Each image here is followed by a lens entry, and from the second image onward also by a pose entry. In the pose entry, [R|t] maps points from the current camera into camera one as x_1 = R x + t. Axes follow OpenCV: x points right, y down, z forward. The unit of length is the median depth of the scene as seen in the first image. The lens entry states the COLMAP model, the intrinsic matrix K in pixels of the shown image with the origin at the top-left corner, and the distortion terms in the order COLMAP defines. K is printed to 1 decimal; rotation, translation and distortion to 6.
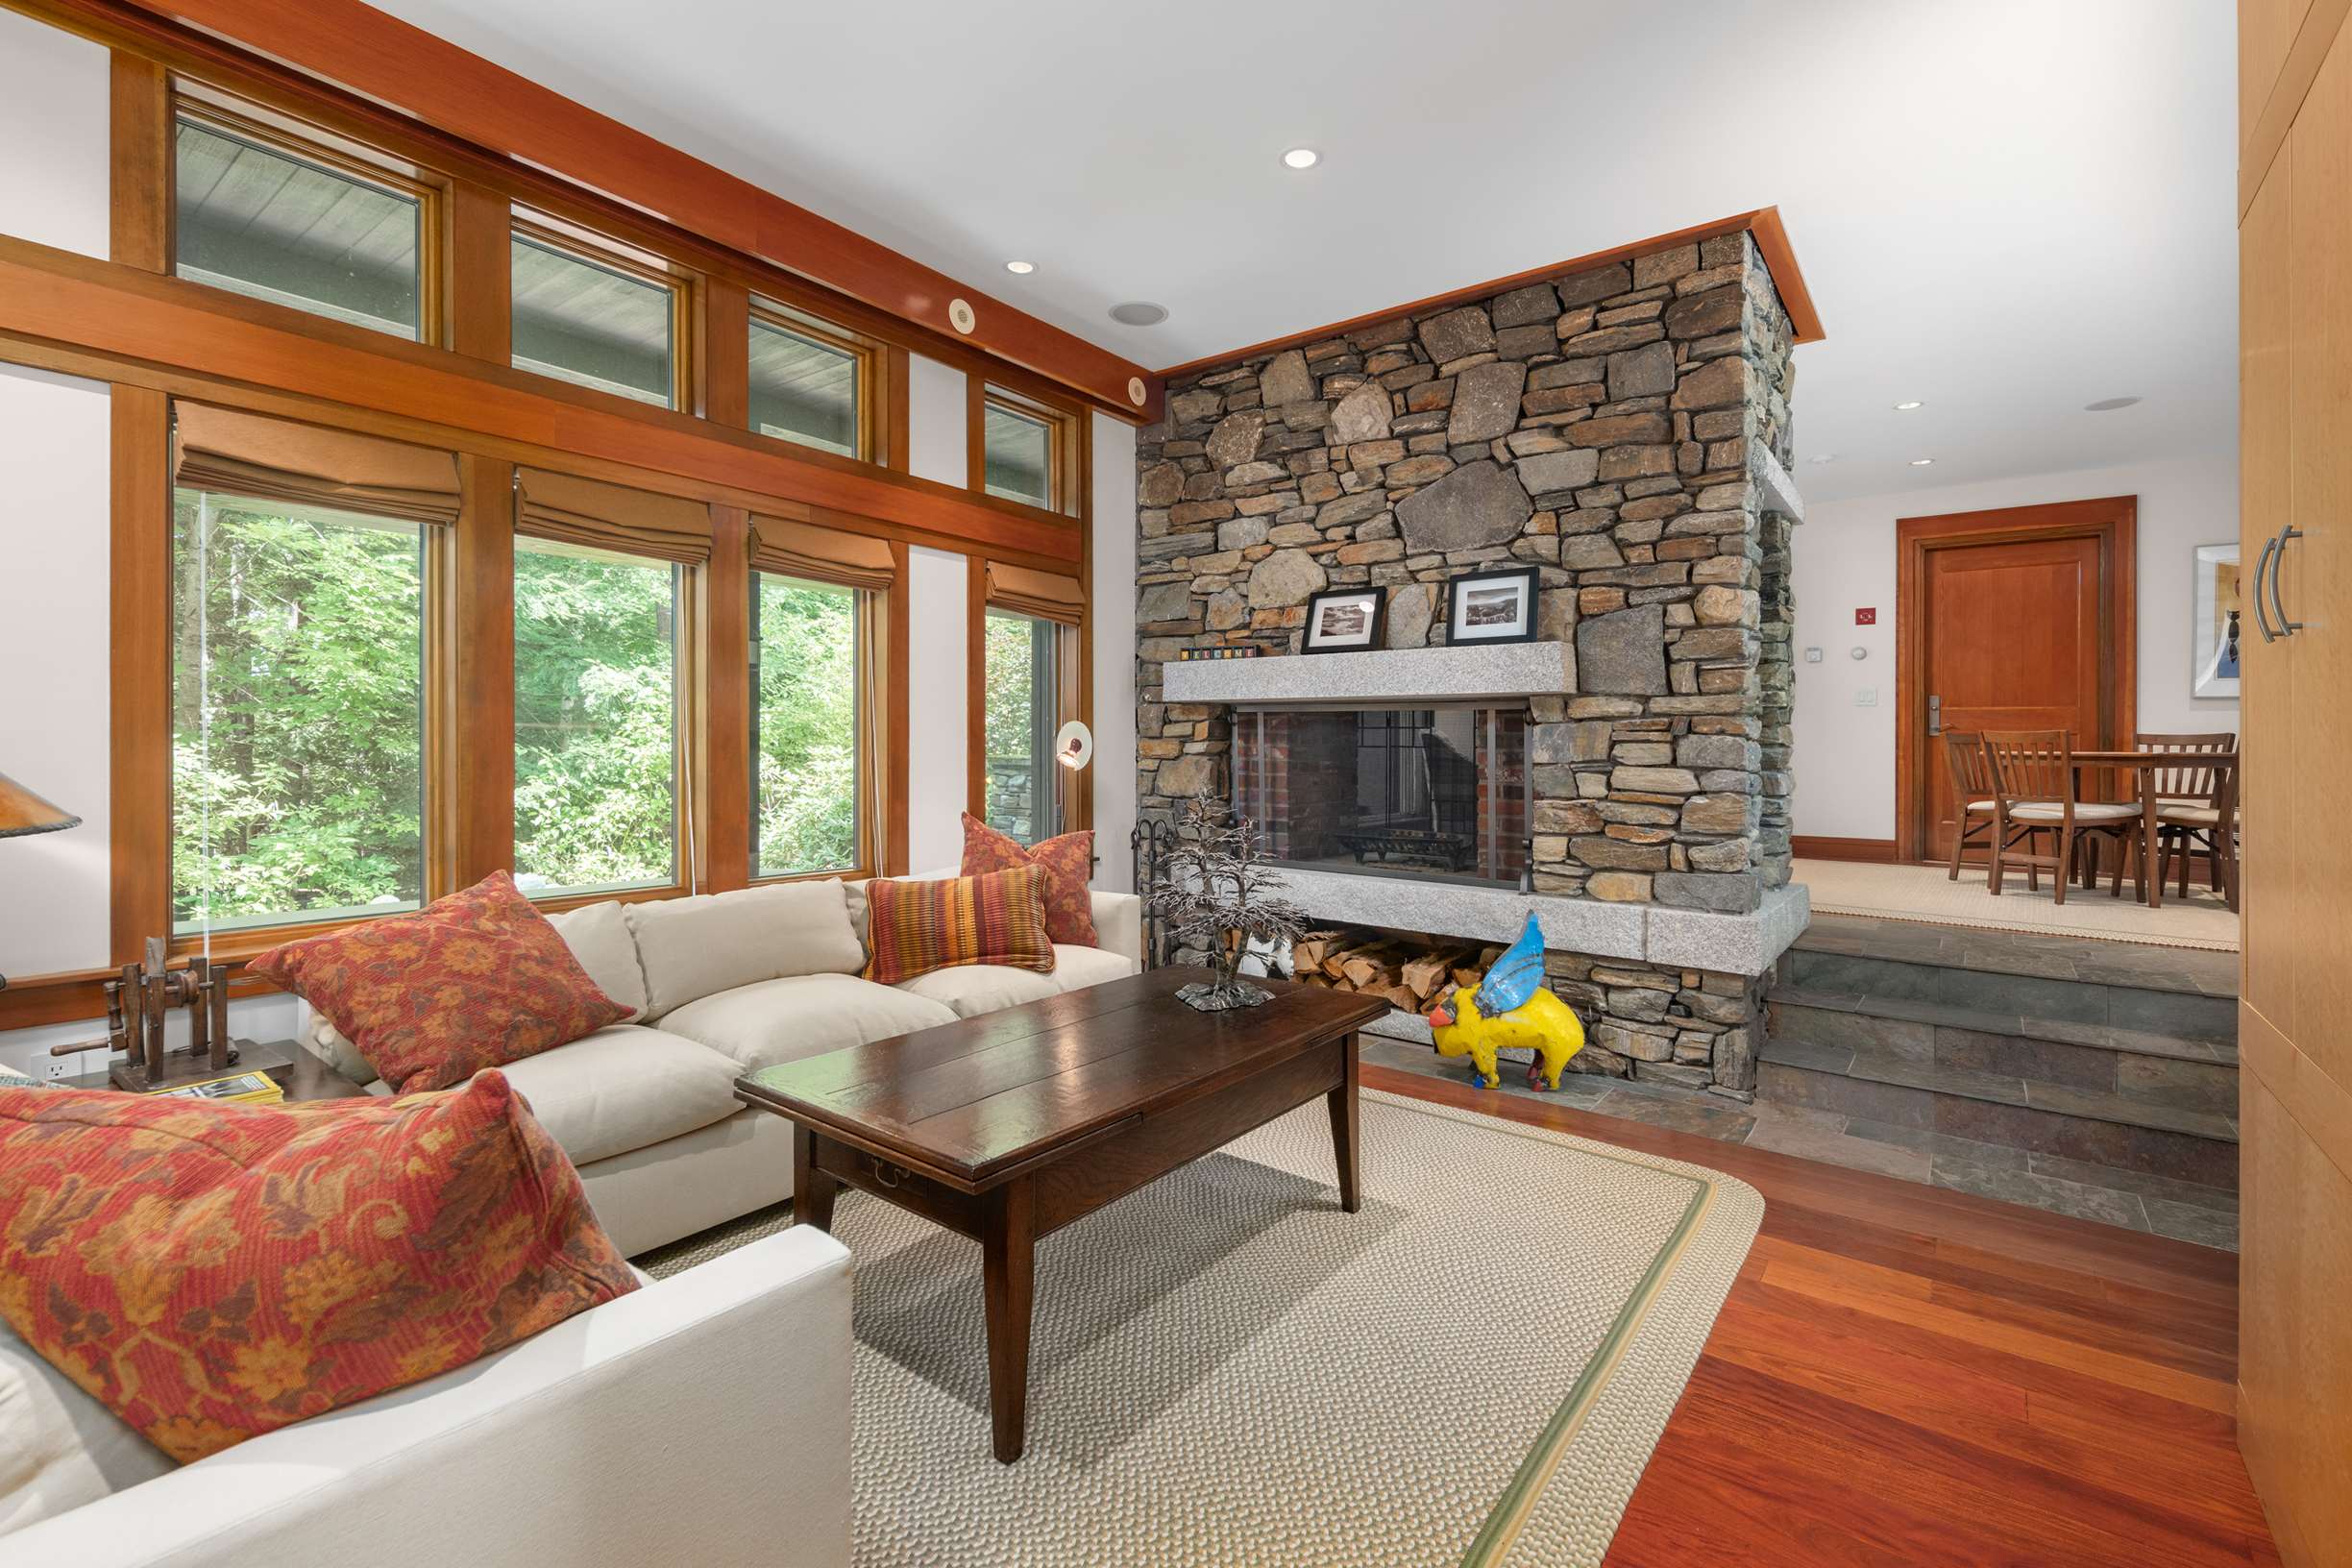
lens RADIAL K [[1033.6, 0, 1180.7], [0, 1033.6, 745.7], [0, 0, 1]] dist [-0.000974, -0.000091]
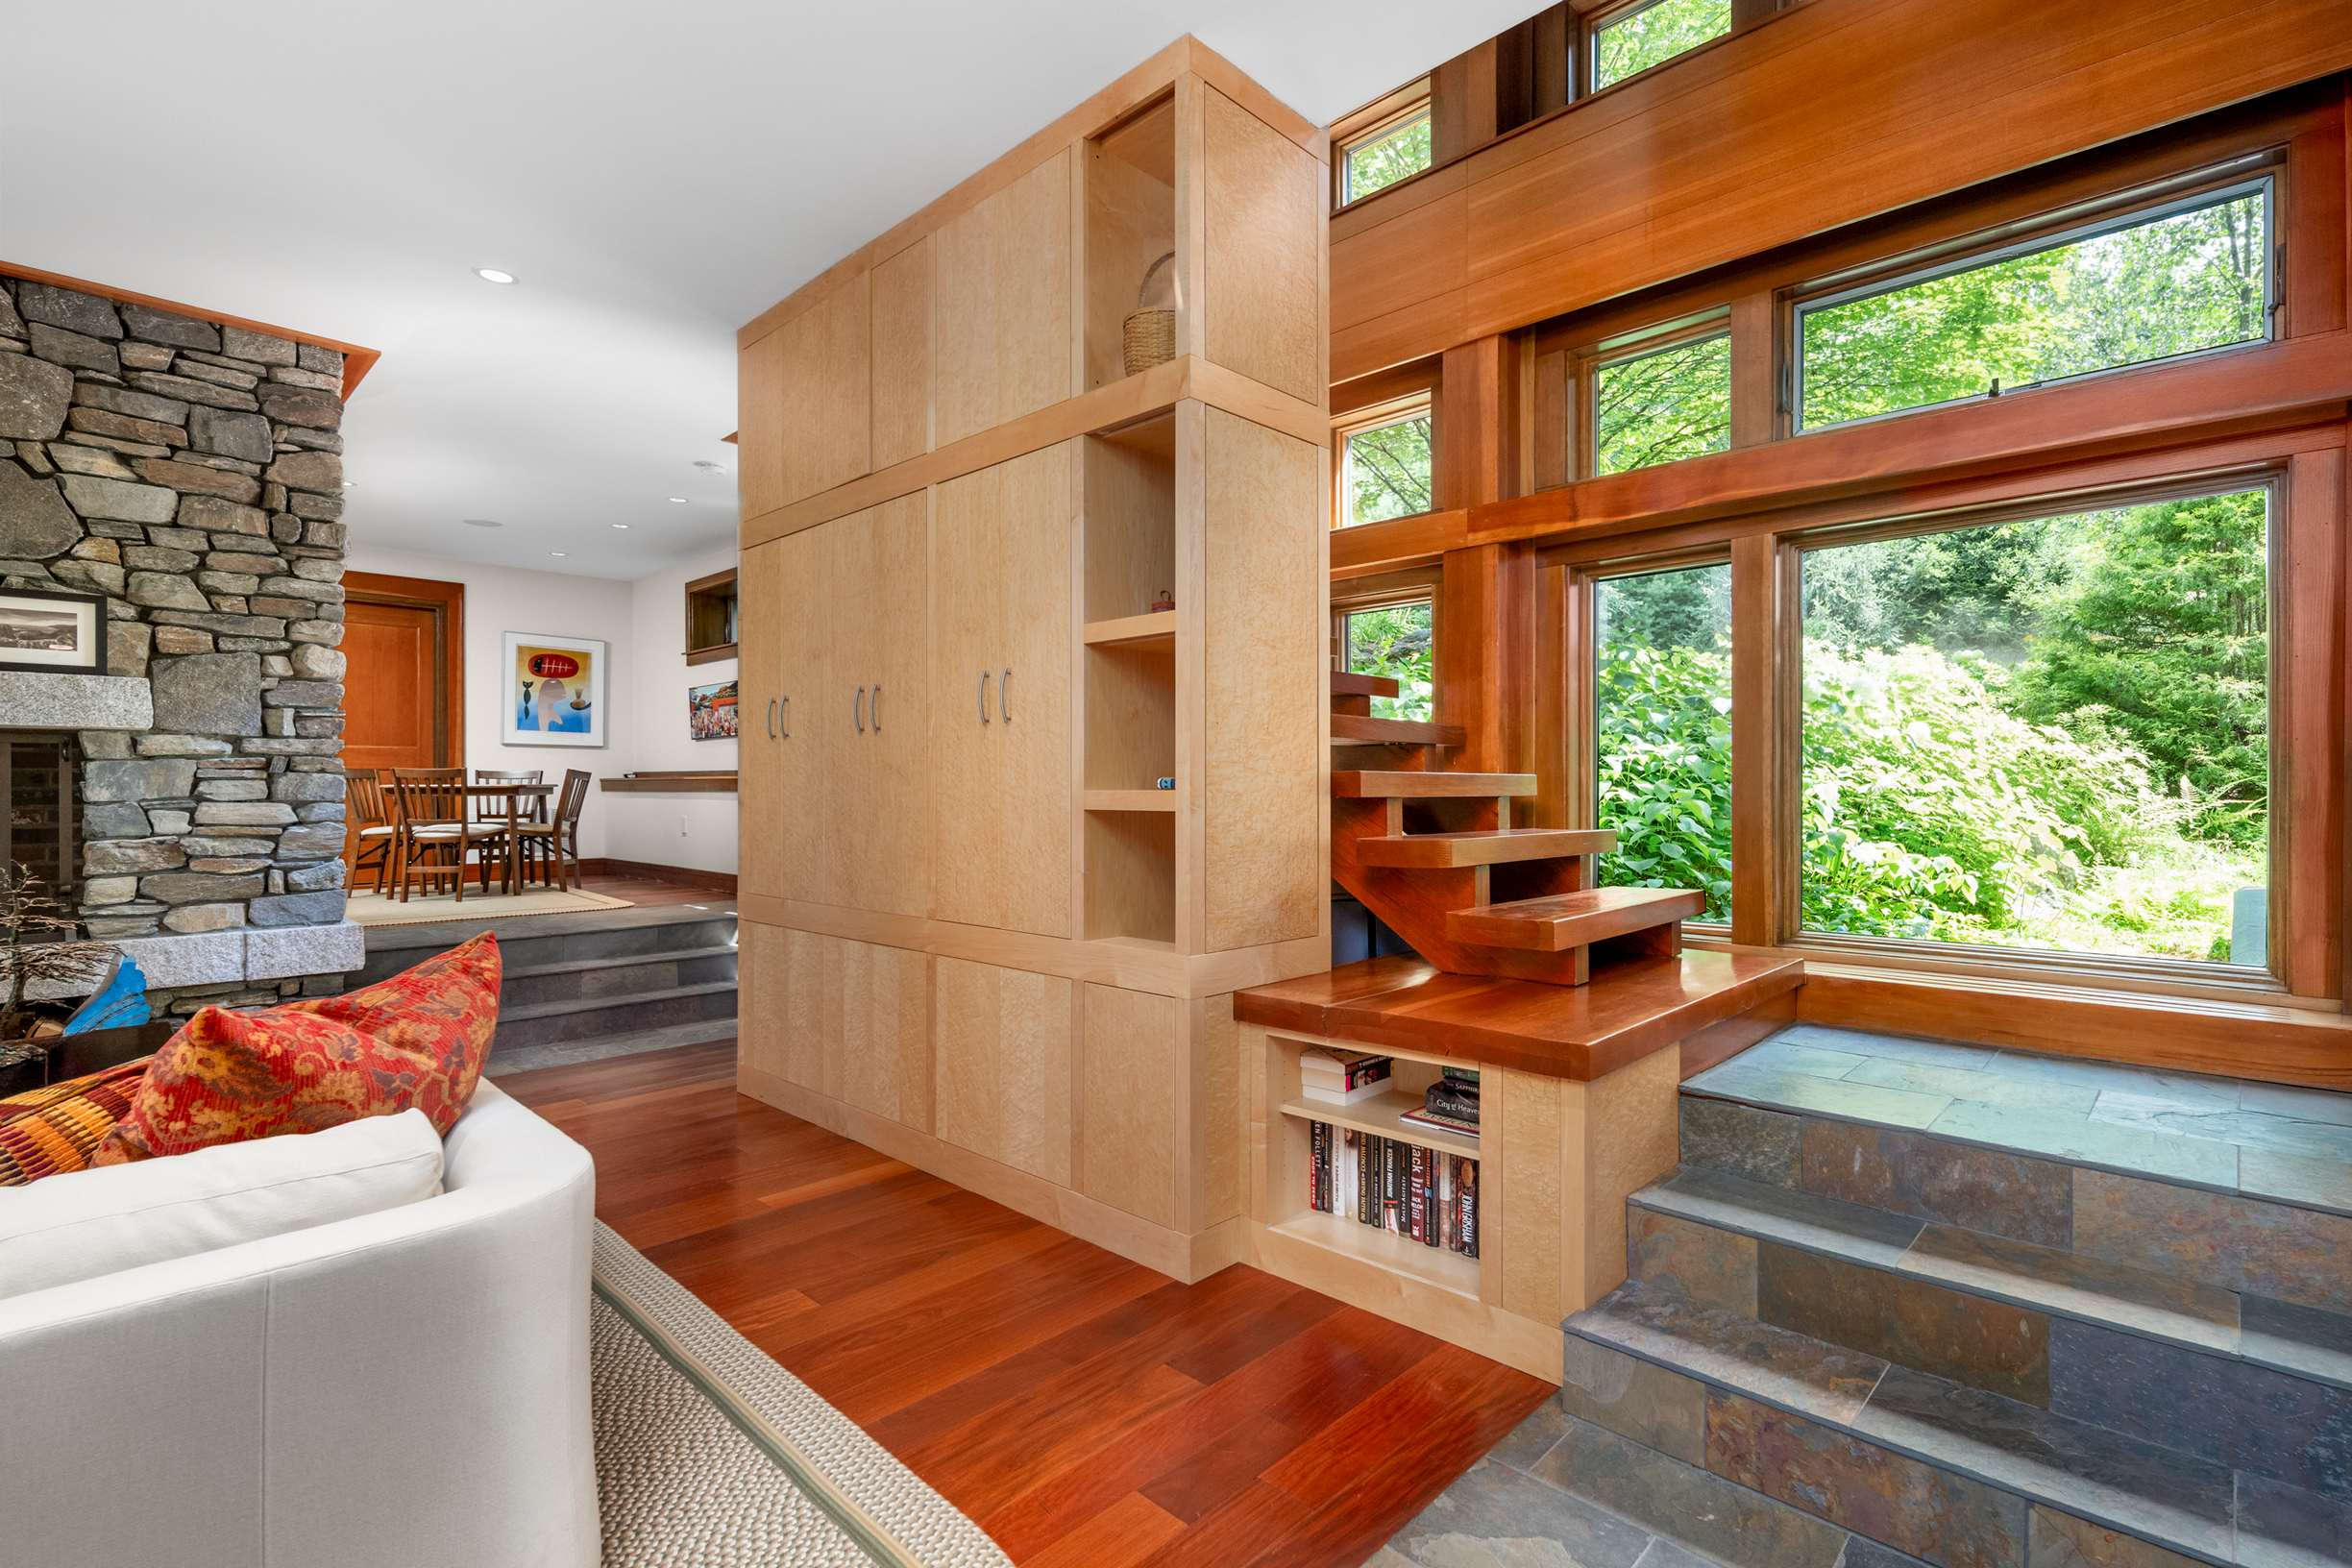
lens RADIAL K [[1033.6, 0, 1180.7], [0, 1033.6, 745.7], [0, 0, 1]] dist [-0.000974, -0.000091]
pose [[0.139602, 0.027490, 0.989826, -0.472726], [0.003586, 0.999594, -0.028267, -0.004491], [-0.990201, 0.007496, 0.139446, -0.123164]]
